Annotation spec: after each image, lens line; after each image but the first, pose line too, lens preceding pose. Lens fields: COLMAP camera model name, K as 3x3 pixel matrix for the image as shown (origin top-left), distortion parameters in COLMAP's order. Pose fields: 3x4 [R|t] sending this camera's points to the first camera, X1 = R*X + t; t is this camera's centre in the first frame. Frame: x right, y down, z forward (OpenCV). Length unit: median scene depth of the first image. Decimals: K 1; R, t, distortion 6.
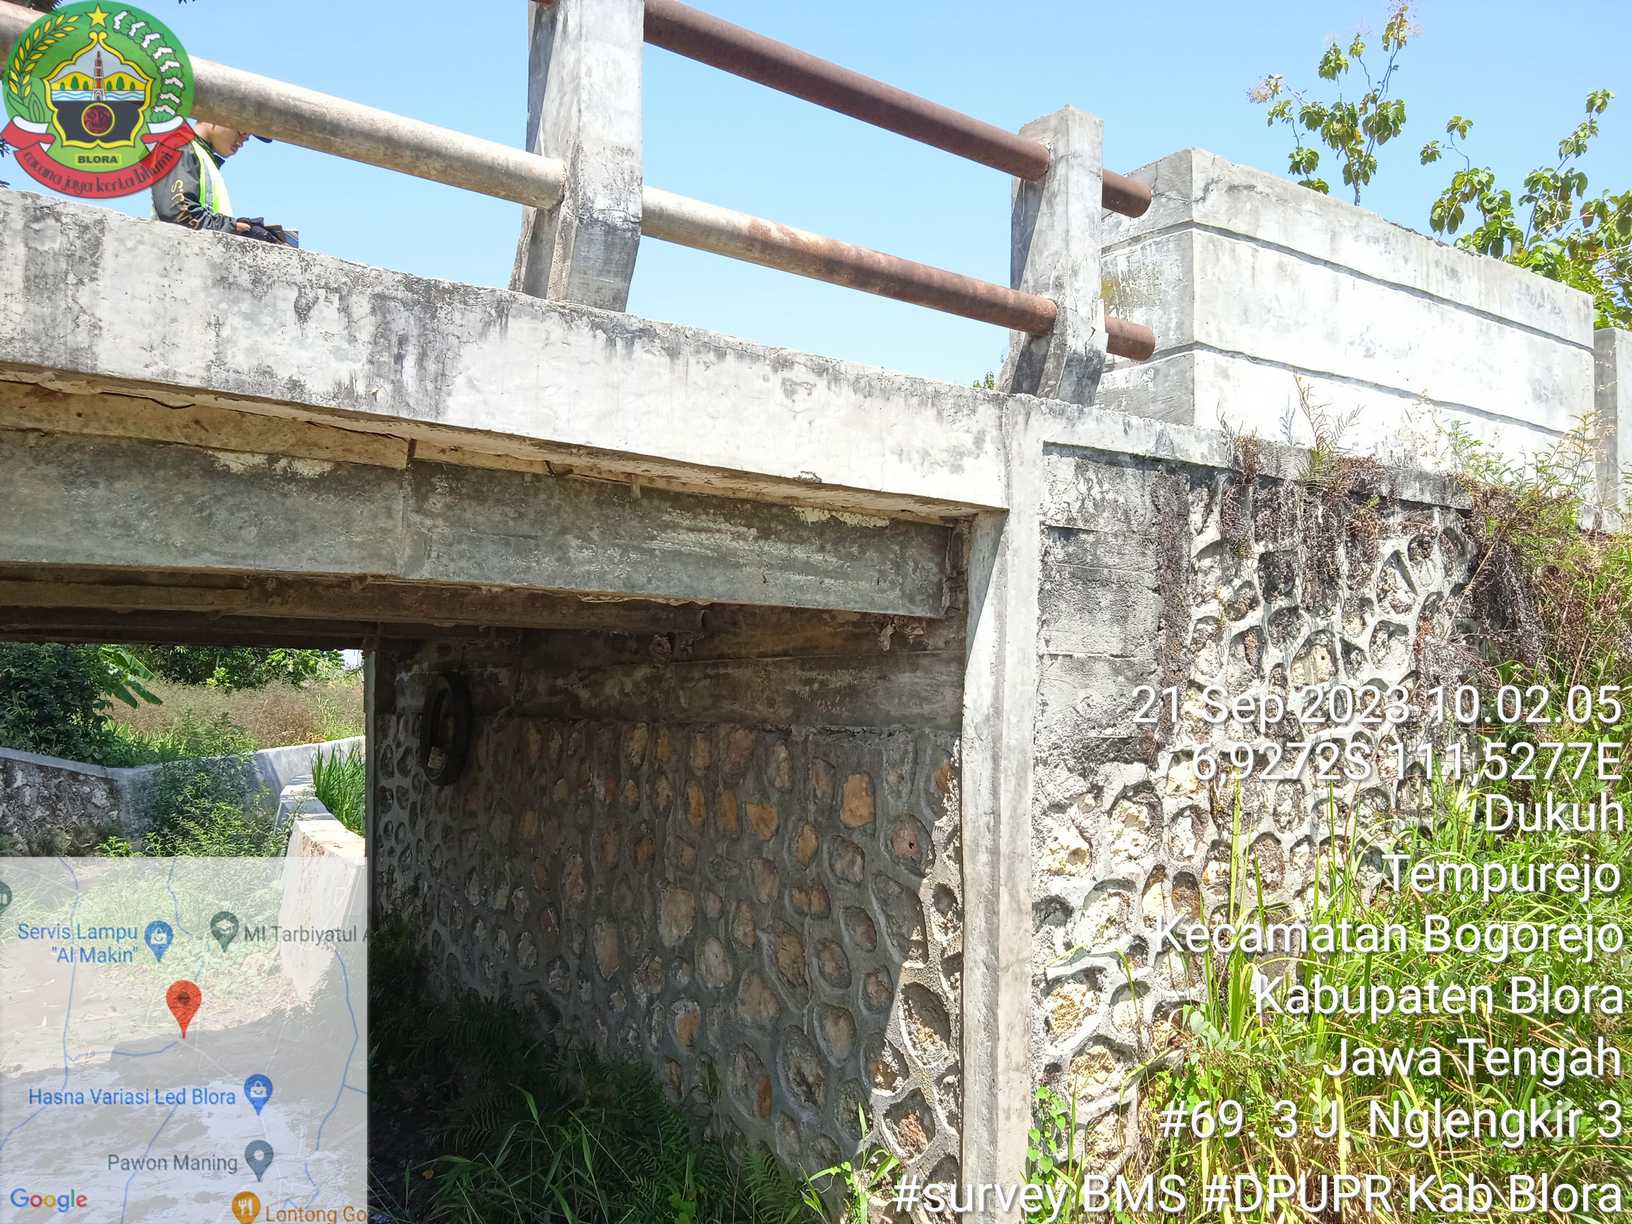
lens RADIAL K [[1354.9, 0, 821.6], [0, 1354.9, 627.8], [0, 0, 1]] dist [0.055256, -0.056715]
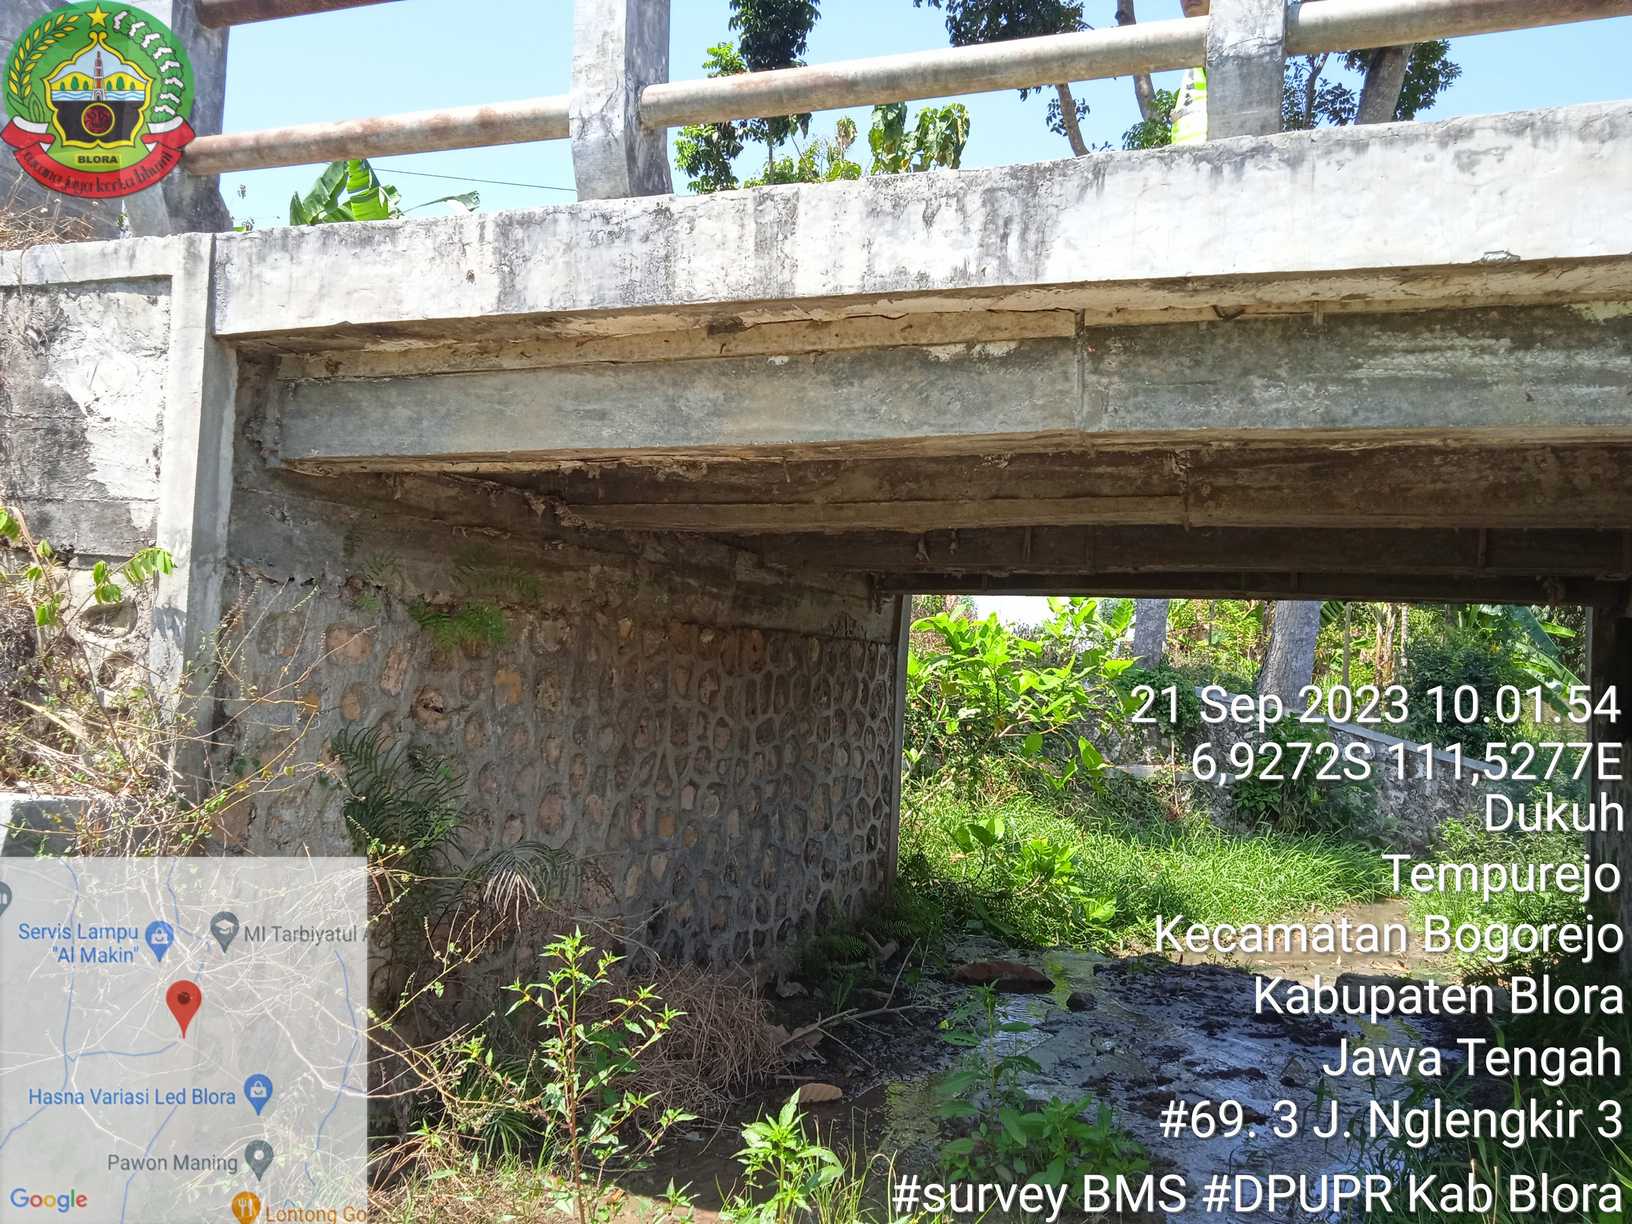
lens RADIAL K [[1354.9, 0, 821.6], [0, 1354.9, 627.8], [0, 0, 1]] dist [0.055256, -0.056715]
pose [[0.506296, -0.024195, -0.862020, 0.574673], [-0.003502, 0.999540, -0.030112, 0.166326], [0.862353, 0.018265, 0.505978, 0.232631]]
